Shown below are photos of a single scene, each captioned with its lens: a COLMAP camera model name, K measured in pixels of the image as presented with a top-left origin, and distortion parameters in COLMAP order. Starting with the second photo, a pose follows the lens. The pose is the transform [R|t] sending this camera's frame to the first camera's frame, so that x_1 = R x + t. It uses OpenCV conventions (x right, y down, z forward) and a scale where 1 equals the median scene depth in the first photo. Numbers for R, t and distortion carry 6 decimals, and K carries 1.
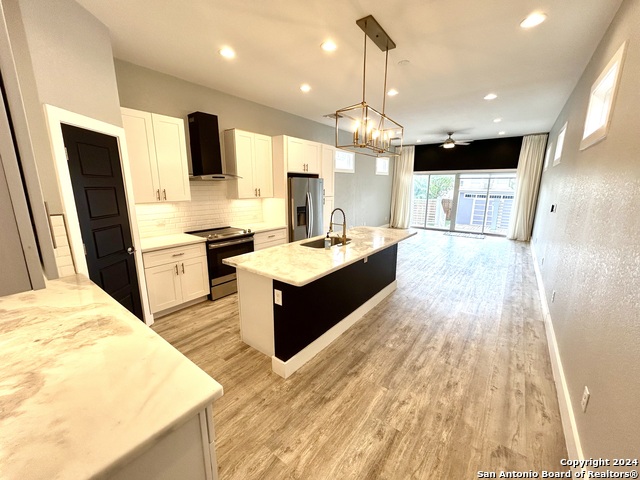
lens RADIAL K [[260.8, 0, 319.3], [0, 260.8, 244.2], [0, 0, 1]] dist [-0.001073, 0.000492]
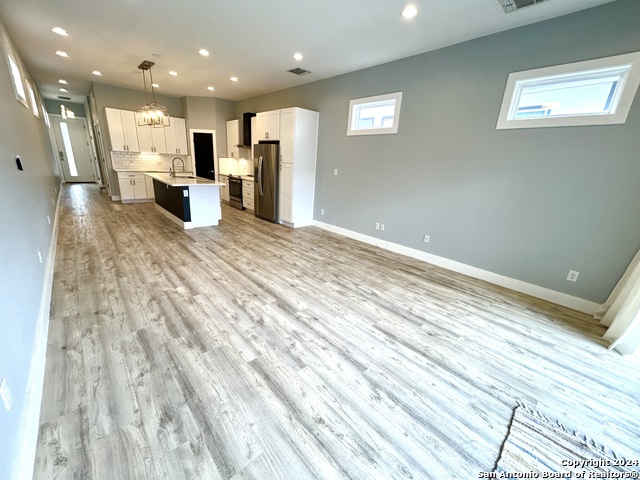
lens RADIAL K [[260.8, 0, 319.3], [0, 260.8, 244.2], [0, 0, 1]] dist [-0.001073, 0.000492]
pose [[-0.157128, 0.288412, -0.944526, 1.170476], [-0.269723, 0.907512, 0.321980, -0.286985], [0.950032, 0.305353, -0.064804, 1.436934]]
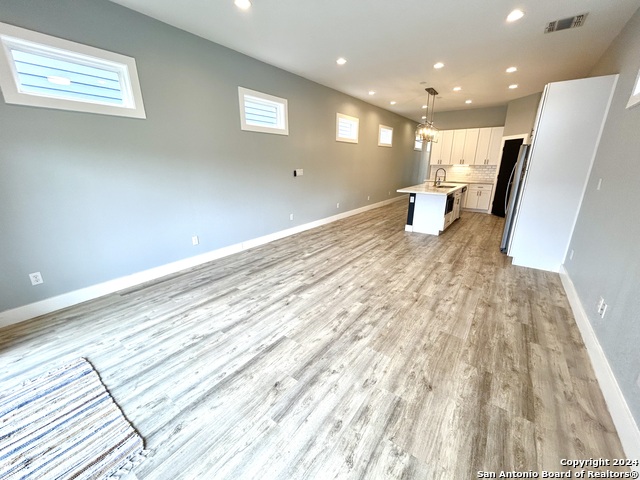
lens RADIAL K [[260.8, 0, 319.3], [0, 260.8, 244.2], [0, 0, 1]] dist [-0.001073, 0.000492]
pose [[-0.999935, 0.000247, -0.011367, 0.372887], [-0.005446, 0.867194, 0.497940, -0.450496], [0.009980, 0.497970, -0.867137, 2.134572]]
